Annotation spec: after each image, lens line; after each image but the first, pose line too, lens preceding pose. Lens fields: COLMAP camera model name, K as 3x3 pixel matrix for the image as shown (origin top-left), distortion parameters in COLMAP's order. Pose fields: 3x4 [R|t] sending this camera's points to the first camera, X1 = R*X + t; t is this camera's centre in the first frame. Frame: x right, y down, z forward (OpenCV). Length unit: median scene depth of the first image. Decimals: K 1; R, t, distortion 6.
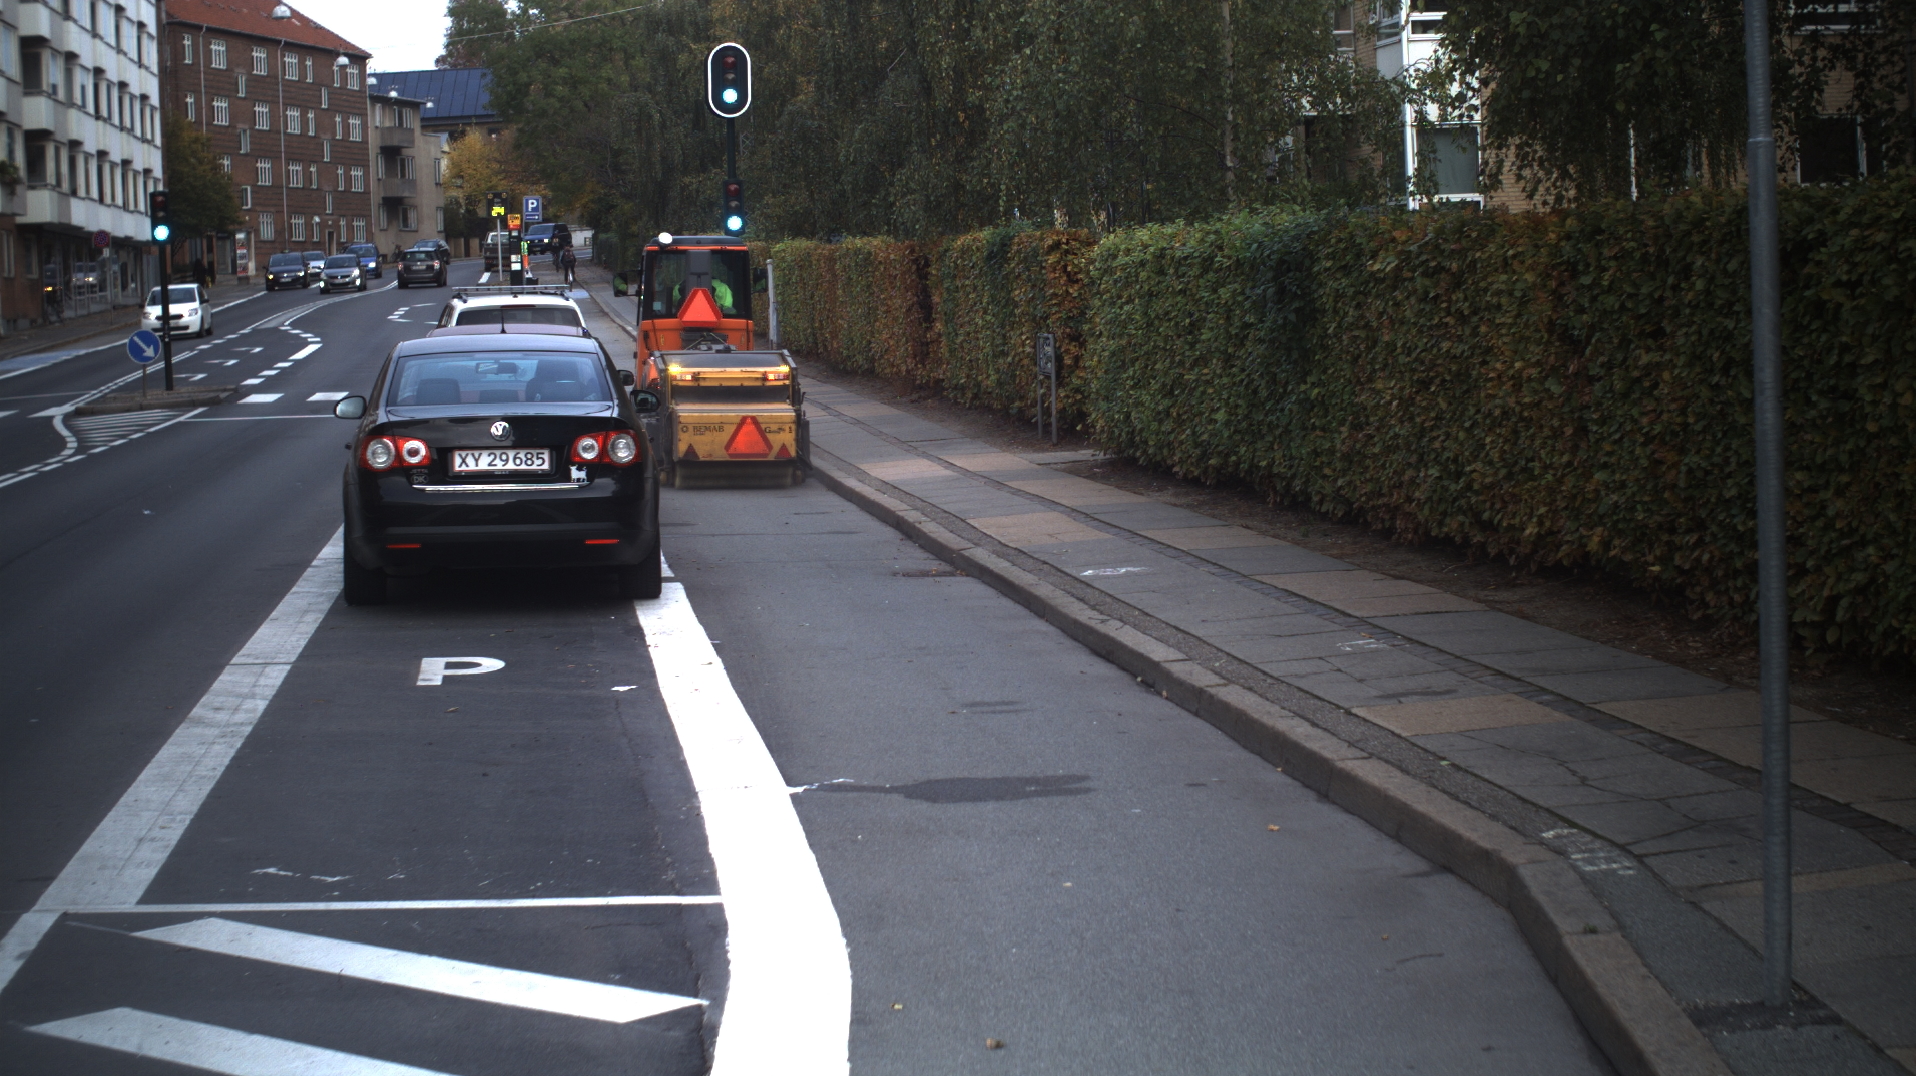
lens RADIAL K [[3757.6, 0, 963.9], [0, 3757.6, 530.2], [0, 0, 1]] dist [-0.294647, 0.000000]
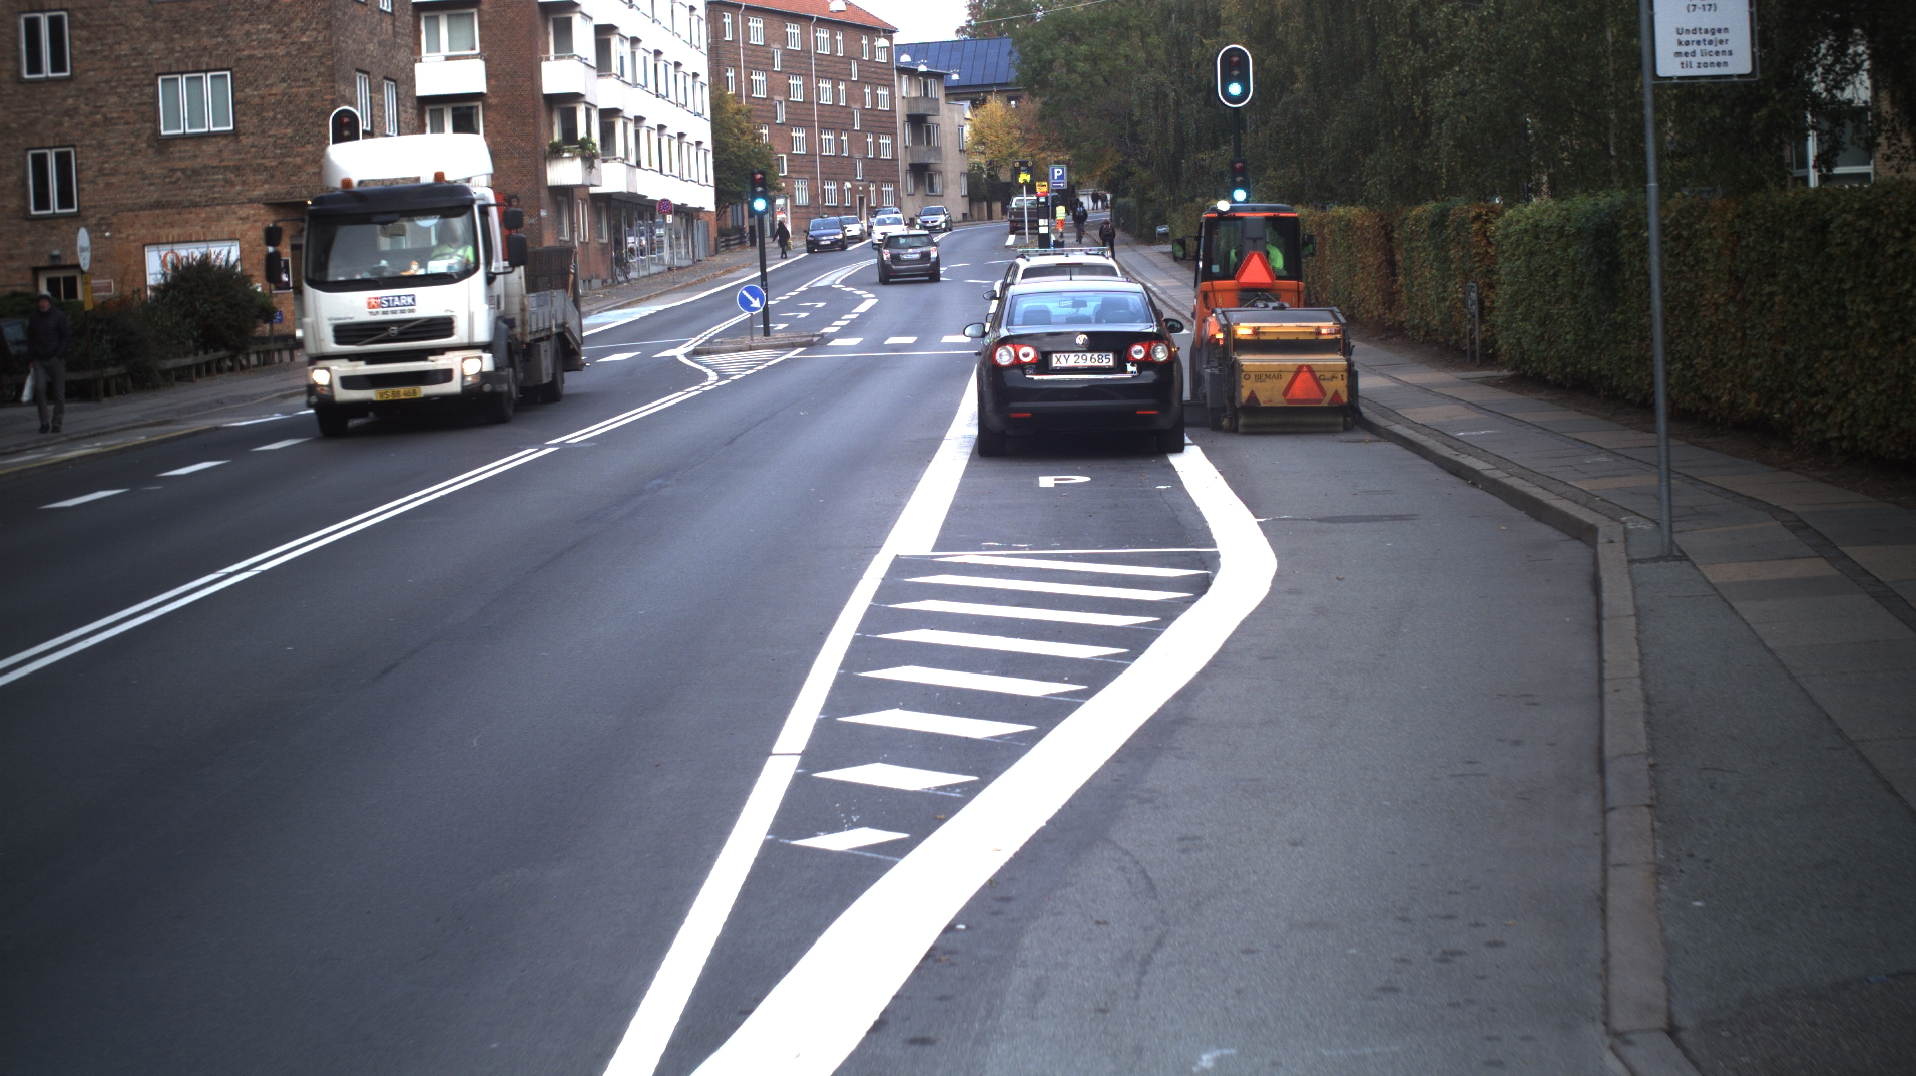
lens RADIAL K [[3757.6, 0, 954.4], [0, 3757.6, 543.9], [0, 0, 1]] dist [-0.294647, 0.000000]
pose [[0.990312, 0.001922, -0.138850, 0.023256], [0.000036, 0.999901, 0.014102, 0.020192], [0.138863, -0.013970, 0.990213, -0.315357]]
